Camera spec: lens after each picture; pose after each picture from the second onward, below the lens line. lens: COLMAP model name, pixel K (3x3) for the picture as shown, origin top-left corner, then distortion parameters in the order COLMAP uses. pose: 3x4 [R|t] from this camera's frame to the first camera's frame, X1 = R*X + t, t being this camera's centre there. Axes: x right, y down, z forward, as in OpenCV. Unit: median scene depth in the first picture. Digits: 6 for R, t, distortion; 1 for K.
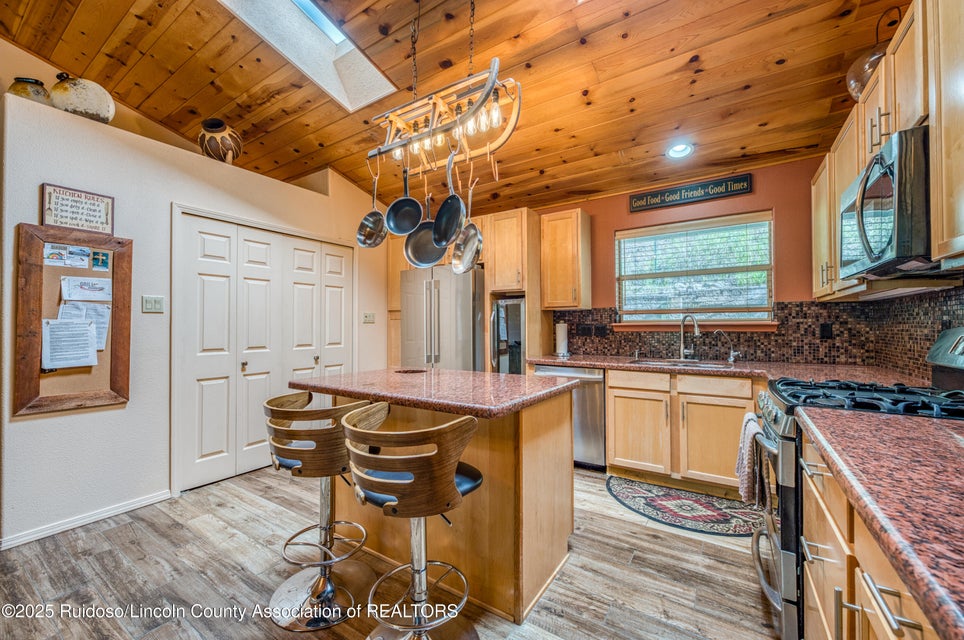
lens RADIAL K [[396.8, 0, 487.3], [0, 396.8, 321.2], [0, 0, 1]] dist [-0.001640, 0.001129]
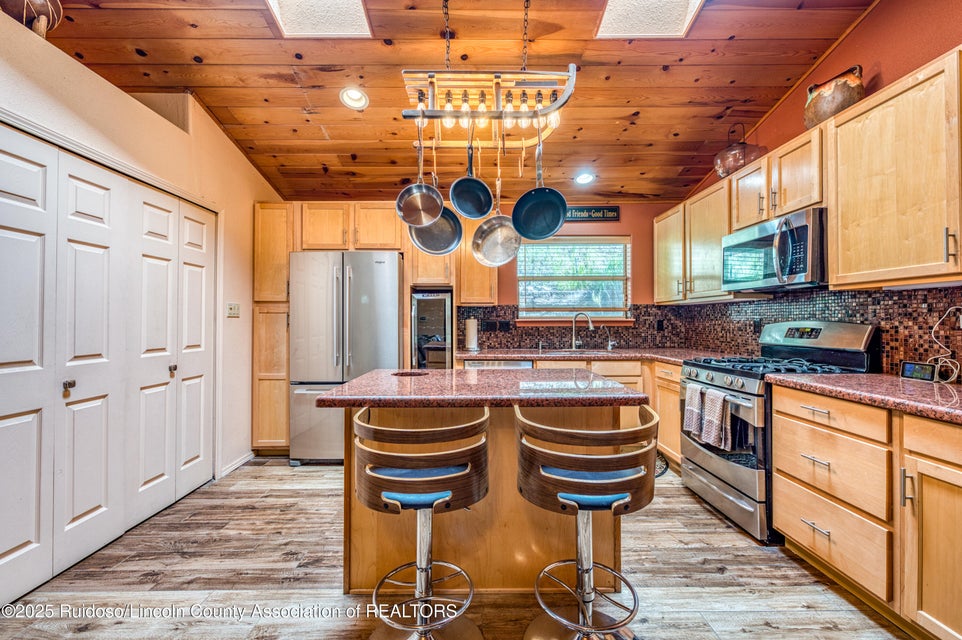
lens RADIAL K [[396.0, 0, 490.5], [0, 396.0, 318.1], [0, 0, 1]] dist [-0.001640, 0.001129]
pose [[0.821608, 0.006518, 0.570015, -0.428641], [-0.007633, 0.999971, -0.000432, 0.003537], [-0.570002, -0.003996, 0.821634, 0.153432]]
